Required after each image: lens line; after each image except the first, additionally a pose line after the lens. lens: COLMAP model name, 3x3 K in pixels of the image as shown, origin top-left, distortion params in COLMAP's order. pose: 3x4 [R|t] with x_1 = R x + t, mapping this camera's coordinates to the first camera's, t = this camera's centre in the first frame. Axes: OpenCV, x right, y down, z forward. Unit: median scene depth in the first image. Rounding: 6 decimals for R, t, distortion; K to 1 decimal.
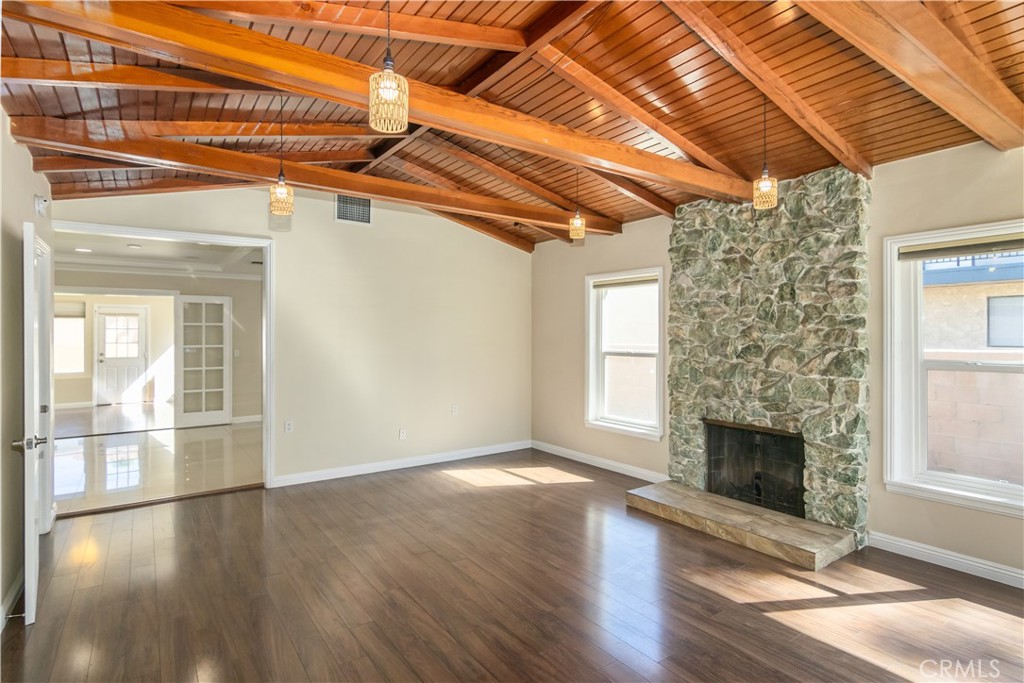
lens RADIAL K [[531.8, 0, 512.8], [0, 531.8, 334.4], [0, 0, 1]] dist [-0.003004, 0.001972]
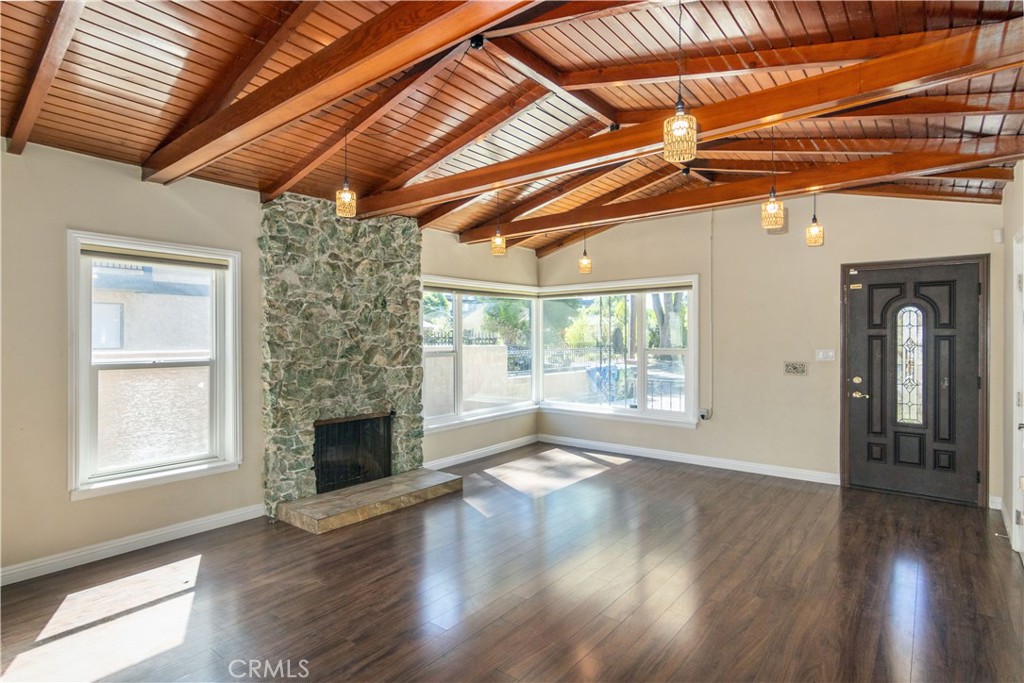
lens RADIAL K [[531.8, 0, 511.7], [0, 531.8, 340.2], [0, 0, 1]] dist [-0.003004, 0.001972]
pose [[-0.284058, -0.004490, 0.958797, -0.724060], [0.001125, 0.999987, 0.005016, 0.003578], [-0.958807, 0.002504, -0.284049, 0.986374]]
